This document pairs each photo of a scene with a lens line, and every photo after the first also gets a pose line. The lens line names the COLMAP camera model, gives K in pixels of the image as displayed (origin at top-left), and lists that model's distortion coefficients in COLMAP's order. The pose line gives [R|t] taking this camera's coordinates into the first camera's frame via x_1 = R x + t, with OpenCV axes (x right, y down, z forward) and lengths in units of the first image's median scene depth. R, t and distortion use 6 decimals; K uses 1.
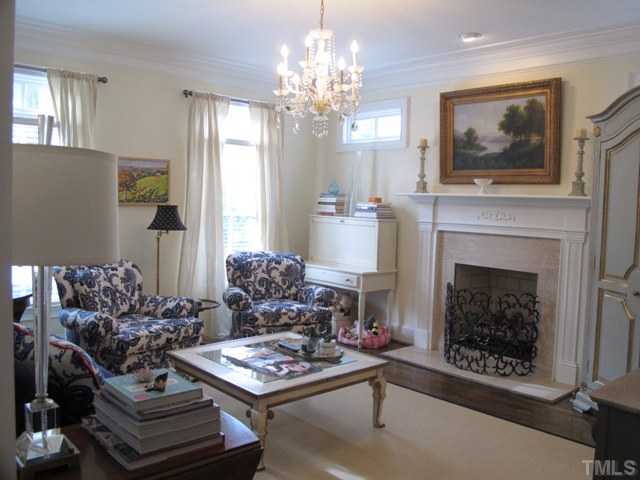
lens RADIAL K [[584.7, 0, 323.2], [0, 584.7, 242.1], [0, 0, 1]] dist [-0.088301, 0.000000]
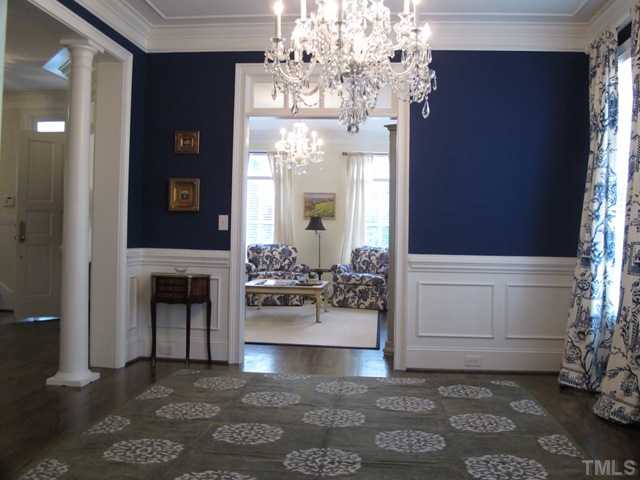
lens RADIAL K [[584.7, 0, 319.4], [0, 584.7, 240.2], [0, 0, 1]] dist [-0.088301, 0.000000]
pose [[0.651329, -0.008957, -0.758742, 1.083746], [-0.059080, 0.996296, -0.062477, 0.118454], [0.756492, 0.085520, 0.648388, -0.176081]]
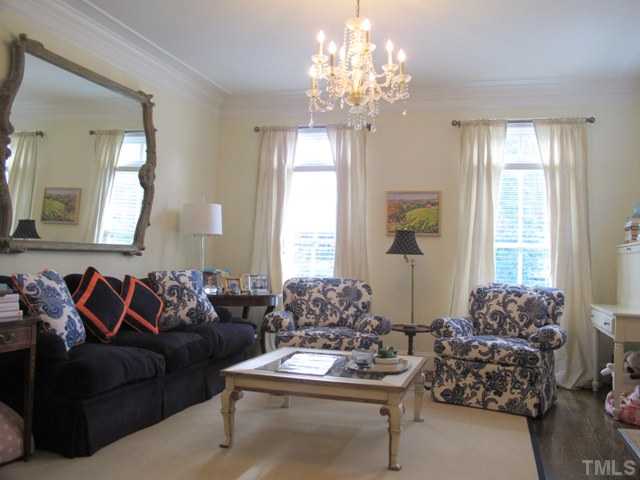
lens RADIAL K [[584.7, 0, 323.2], [0, 584.7, 235.9], [0, 0, 1]] dist [-0.088301, 0.000000]
pose [[0.504553, -0.055583, -0.861590, 0.526982], [-0.079267, 0.990729, -0.110333, 0.067781], [0.859735, 0.123964, 0.495469, 0.340009]]
